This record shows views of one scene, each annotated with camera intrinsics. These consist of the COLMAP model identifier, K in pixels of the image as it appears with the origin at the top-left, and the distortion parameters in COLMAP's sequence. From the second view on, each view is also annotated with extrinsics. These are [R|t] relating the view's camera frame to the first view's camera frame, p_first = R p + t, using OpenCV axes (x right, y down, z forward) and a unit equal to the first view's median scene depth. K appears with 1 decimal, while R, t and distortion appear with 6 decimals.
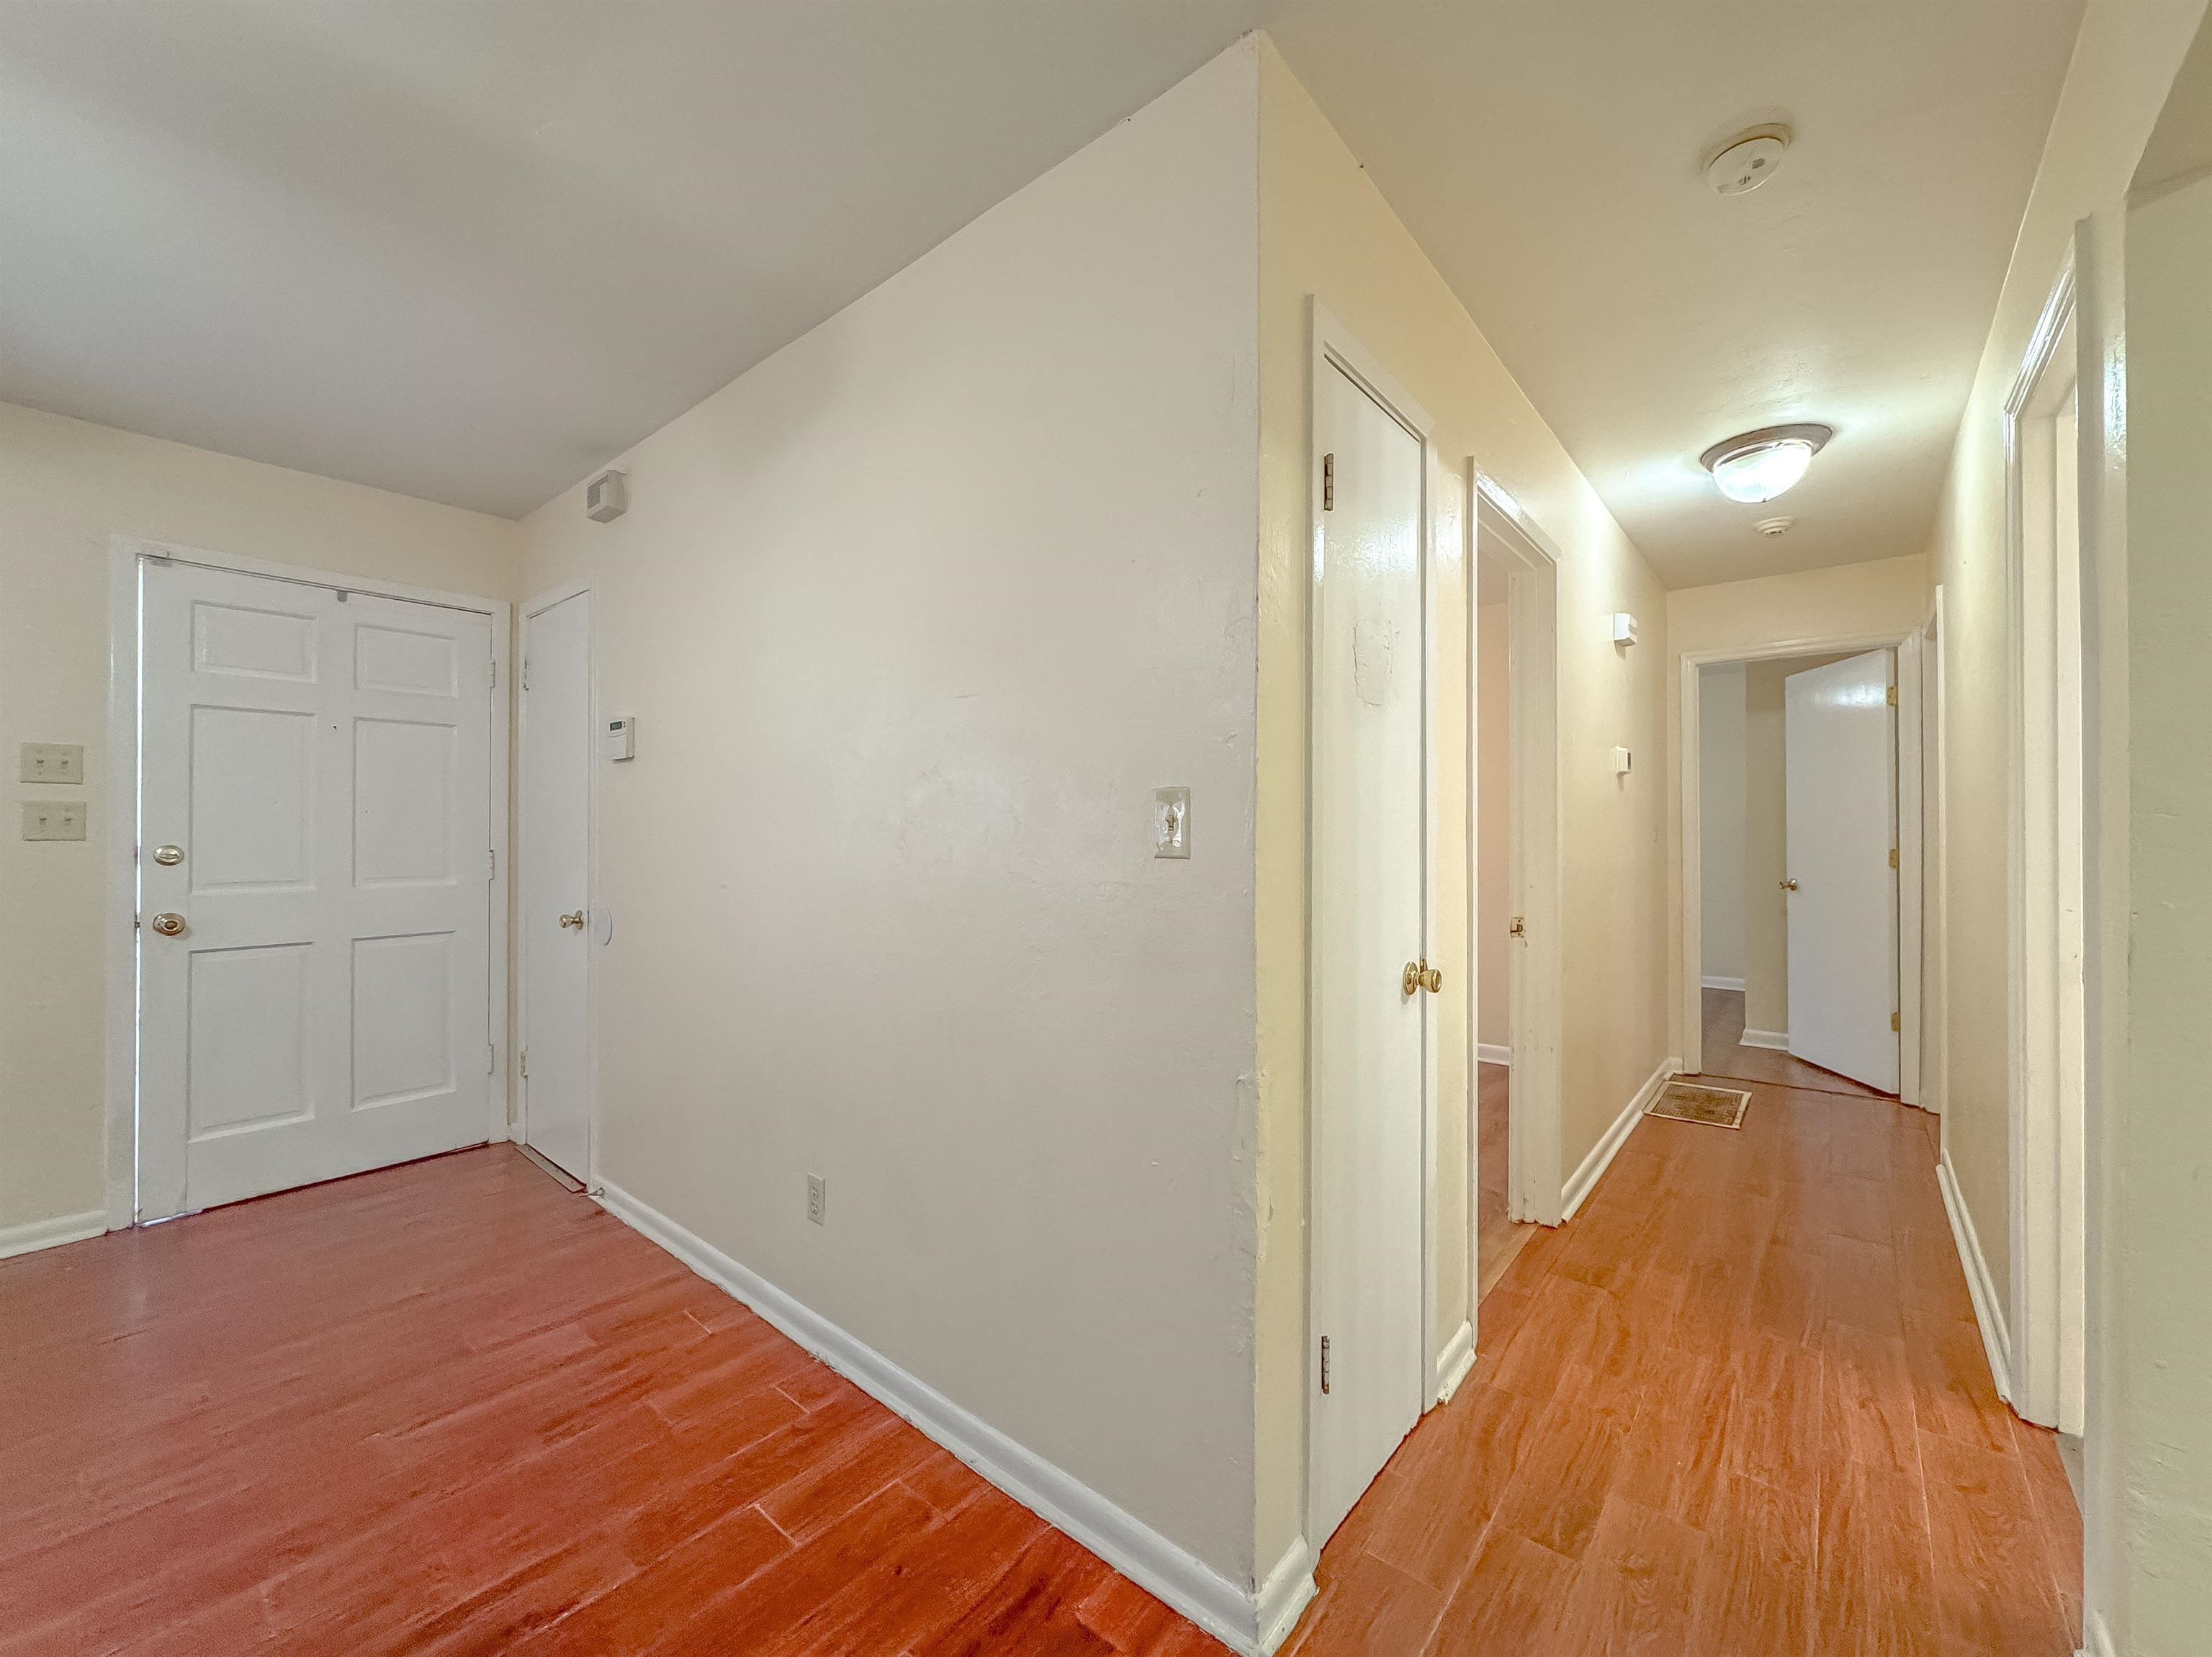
lens RADIAL K [[877.2, 0, 1106.0], [0, 877.2, 828.5], [0, 0, 1]] dist [0.002223, 0.000250]
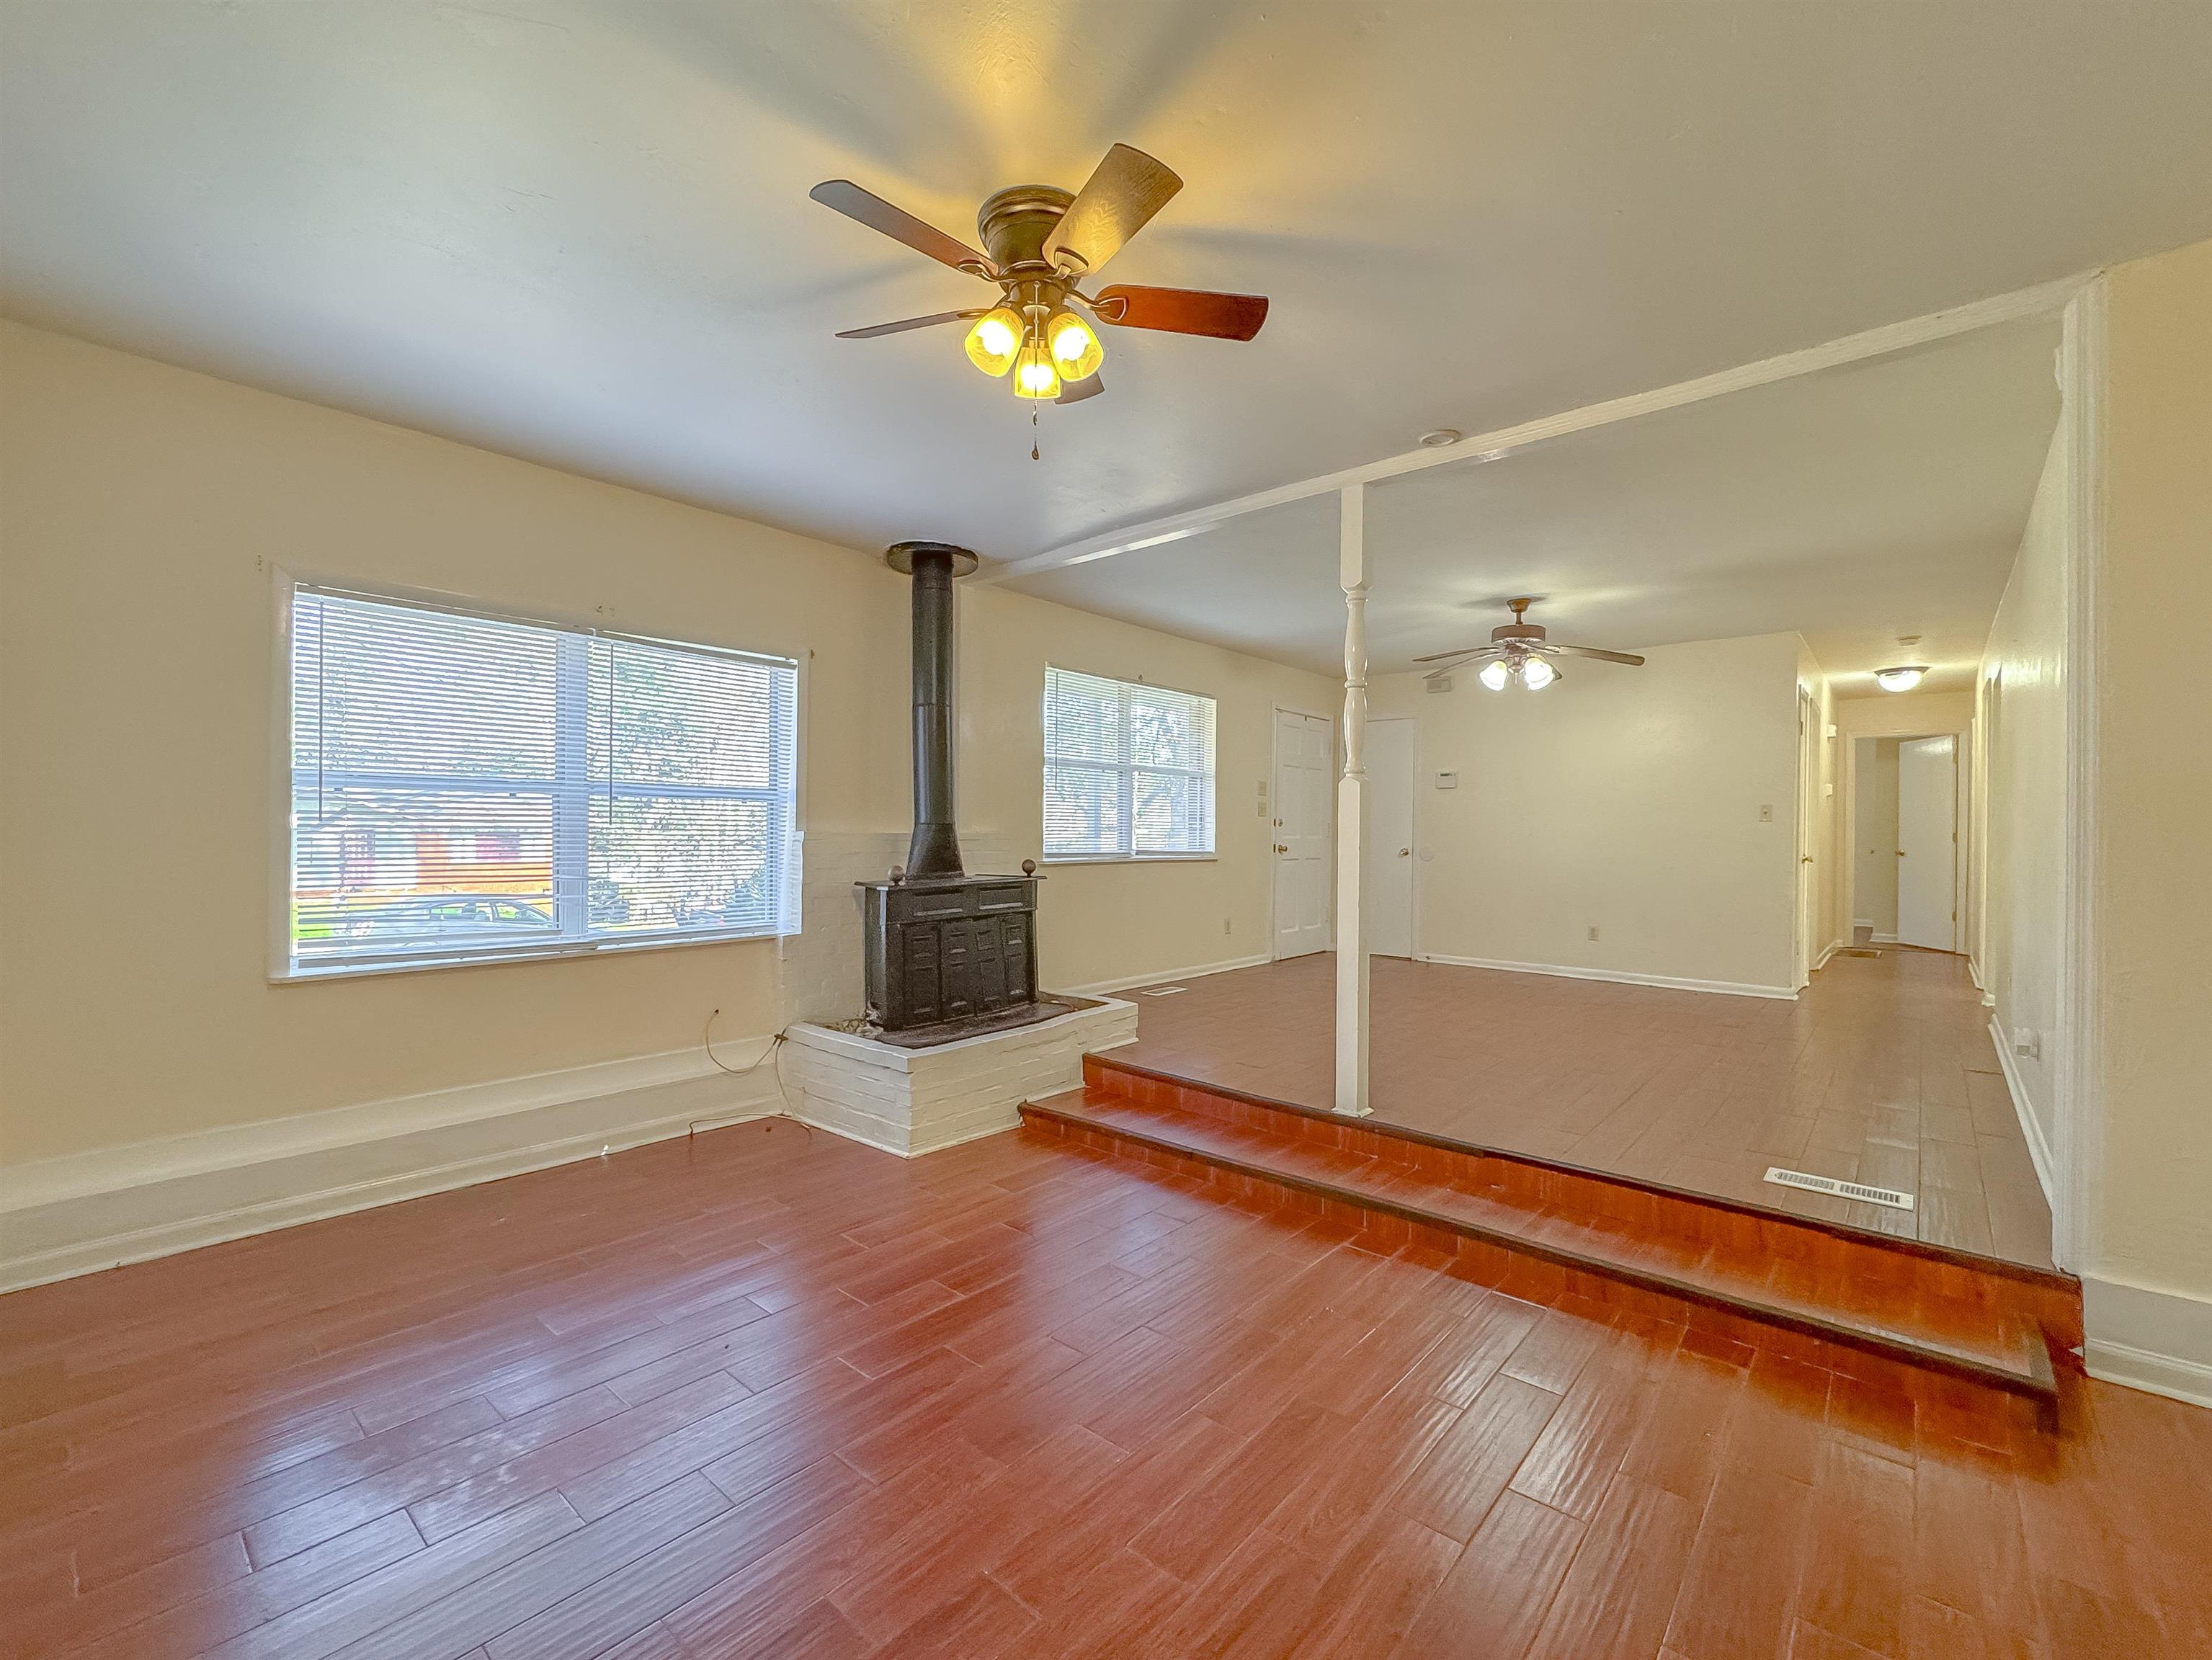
lens RADIAL K [[931.1, 0, 1106.0], [0, 931.1, 830.0], [0, 0, 1]] dist [-0.000317, -0.000159]
pose [[0.999661, 0.011925, -0.023154, -1.044616], [-0.011922, 0.999929, 0.000247, 0.040112], [0.023155, 0.000029, 0.999732, -1.231051]]
